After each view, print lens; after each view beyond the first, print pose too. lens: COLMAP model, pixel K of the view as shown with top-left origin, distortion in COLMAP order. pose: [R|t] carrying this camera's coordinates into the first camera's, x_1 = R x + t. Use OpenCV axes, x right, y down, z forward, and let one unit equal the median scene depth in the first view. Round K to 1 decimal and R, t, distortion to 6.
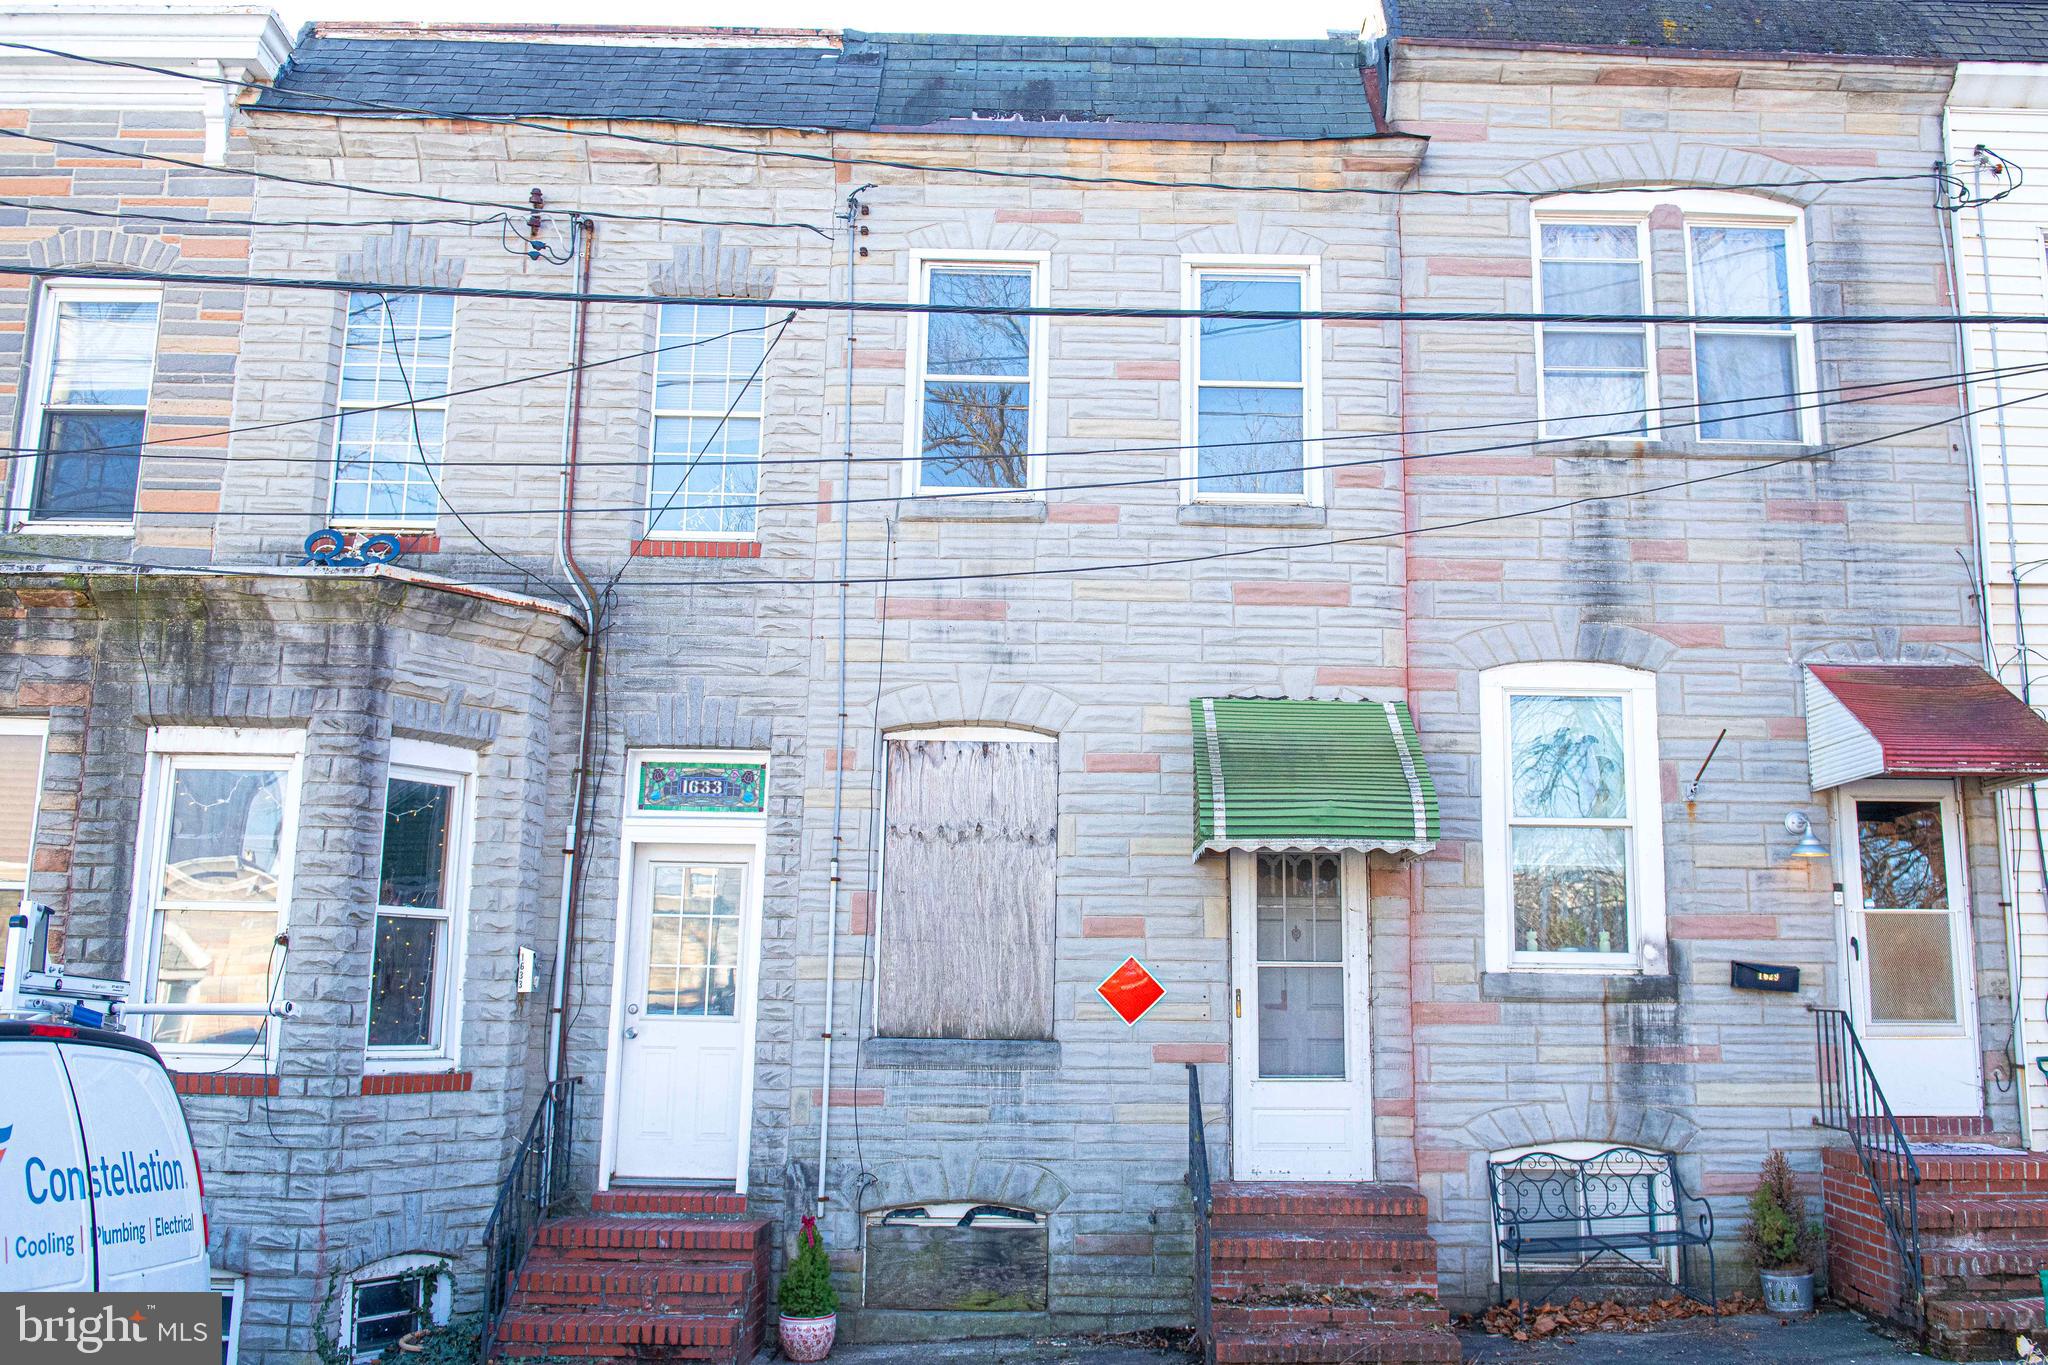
lens RADIAL K [[1784.4, 0, 1025.0], [0, 1784.4, 675.5], [0, 0, 1]] dist [-0.027311, -0.003778]
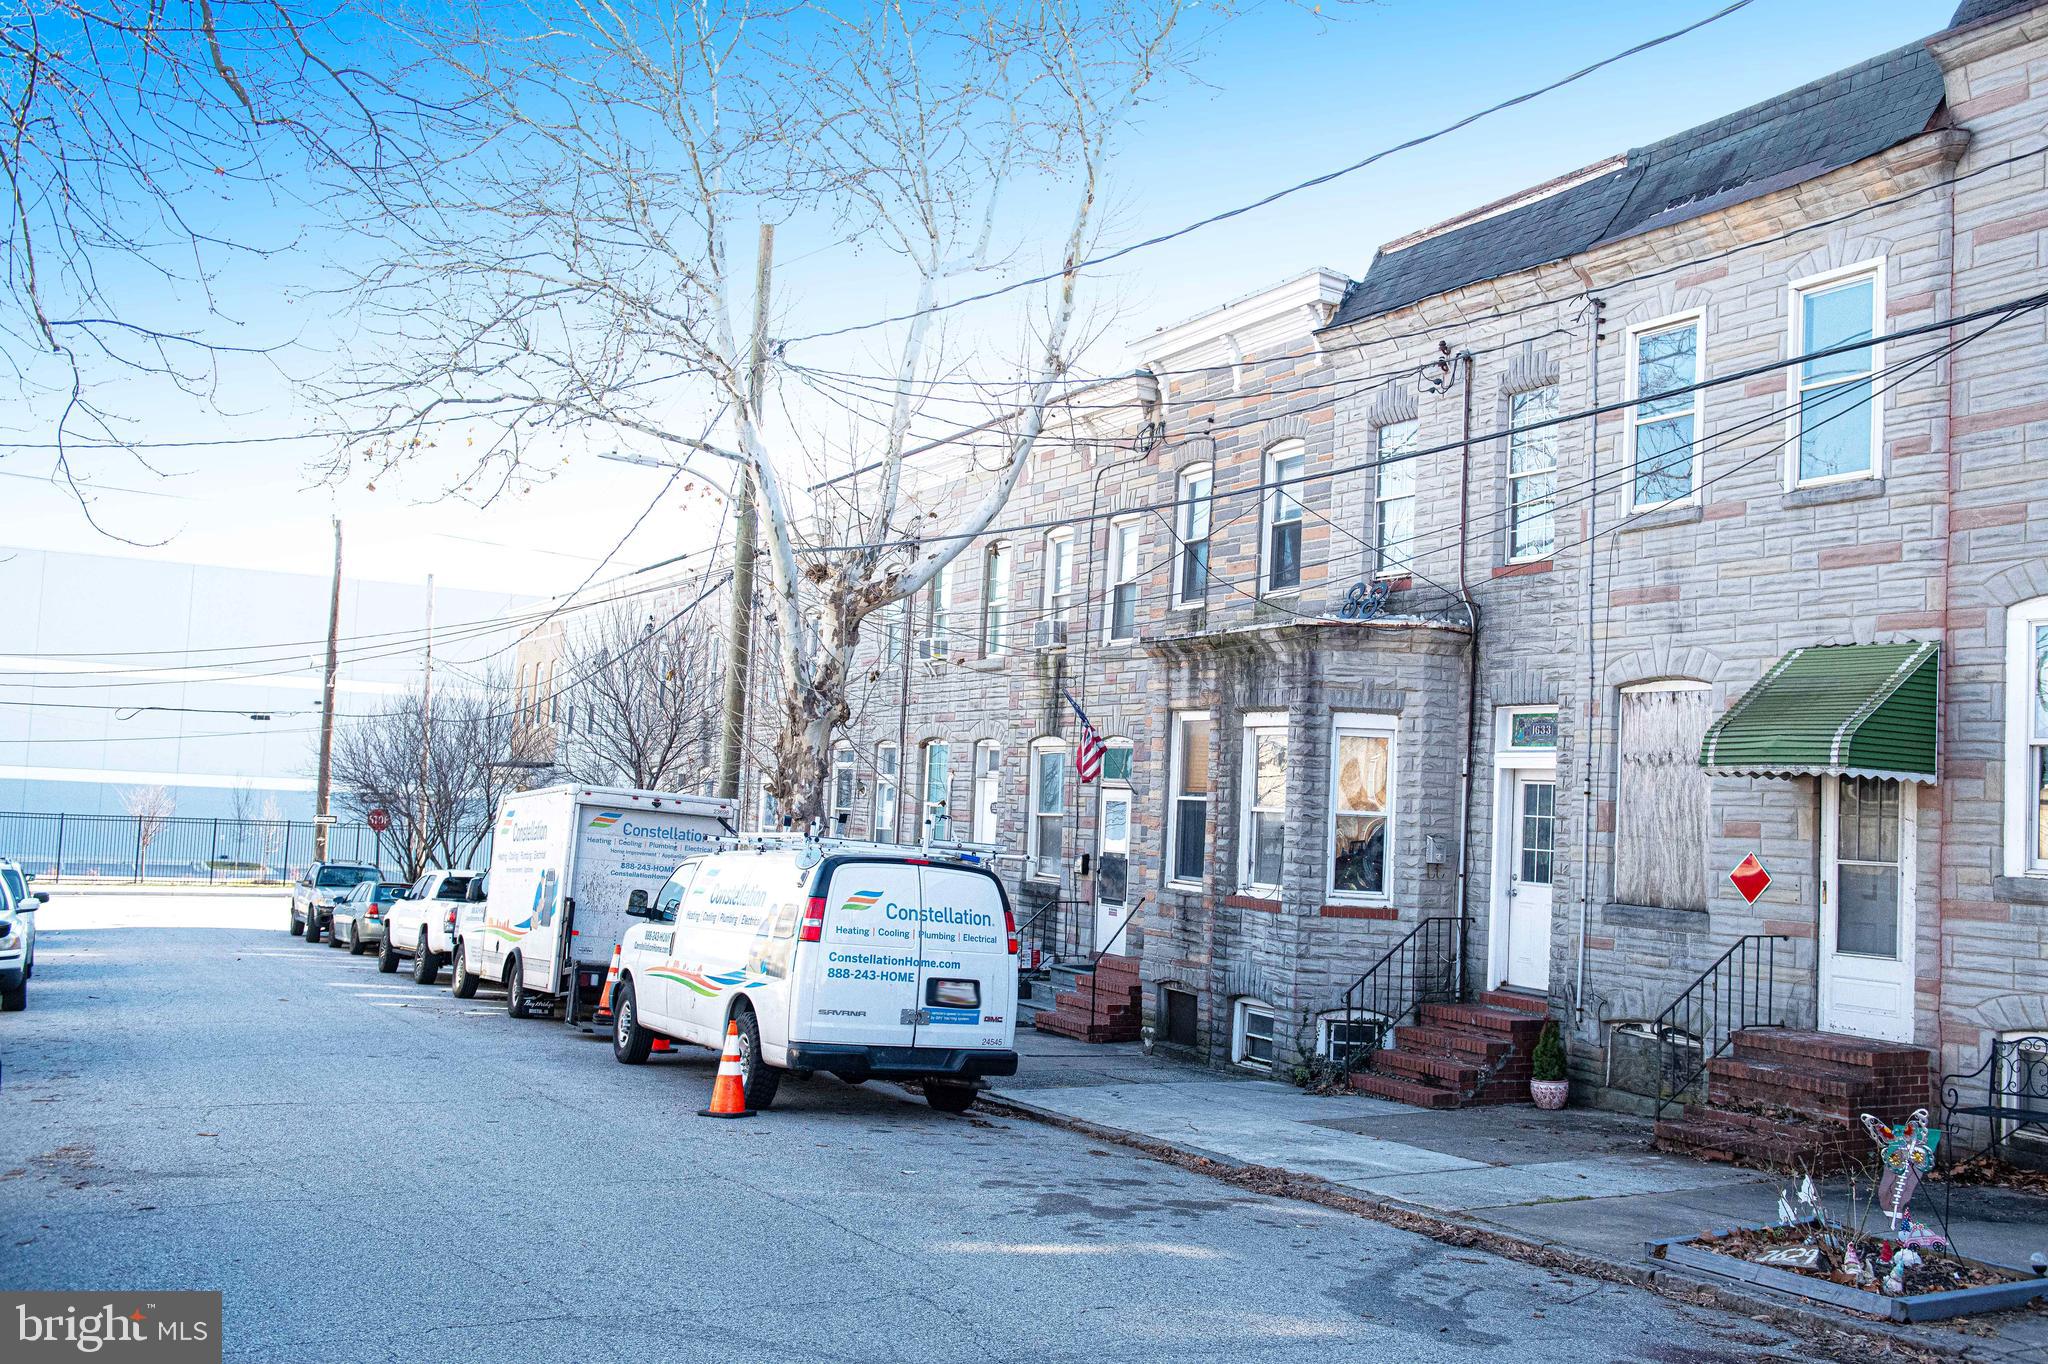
lens RADIAL K [[1825.6, 0, 1025.1], [0, 1825.6, 683.5], [0, 0, 1]] dist [-0.001924, 0.000751]
pose [[0.453632, -0.051684, -0.889689, 1.011167], [0.118814, 0.992912, 0.002901, -0.031969], [0.883233, -0.107024, 0.456558, -0.065181]]
